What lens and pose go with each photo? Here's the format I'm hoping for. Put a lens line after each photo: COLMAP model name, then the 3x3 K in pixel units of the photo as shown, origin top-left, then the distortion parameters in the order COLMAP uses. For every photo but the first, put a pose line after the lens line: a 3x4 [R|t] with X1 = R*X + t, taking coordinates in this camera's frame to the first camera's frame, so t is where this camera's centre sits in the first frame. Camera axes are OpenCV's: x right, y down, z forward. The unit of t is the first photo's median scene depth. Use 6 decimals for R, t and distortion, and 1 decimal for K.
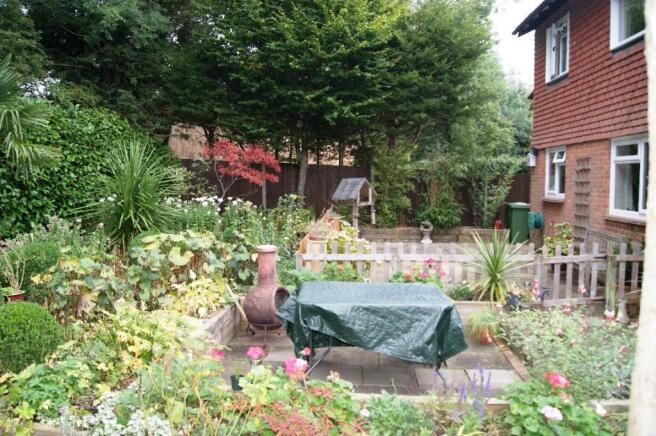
lens RADIAL K [[518.3, 0, 328.6], [0, 518.3, 217.7], [0, 0, 1]] dist [-0.083696, 0.004800]
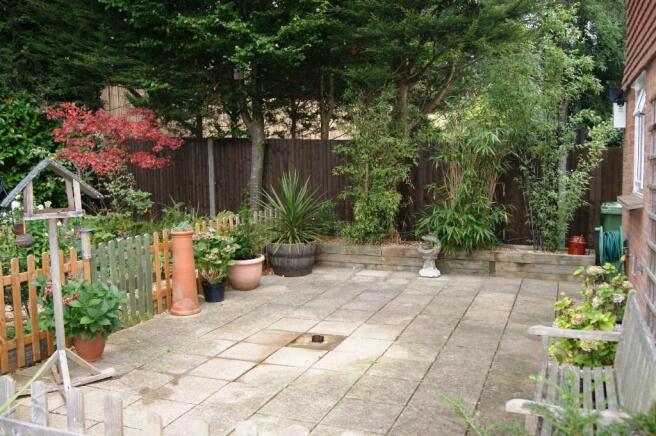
lens RADIAL K [[604.4, 0, 327.2], [0, 604.4, 218.2], [0, 0, 1]] dist [-0.025137, 0.000000]
pose [[0.945879, 0.011734, -0.324308, 0.311725], [-0.007169, 0.999858, 0.015266, -0.021766], [0.324441, -0.012115, 0.945828, 0.373543]]
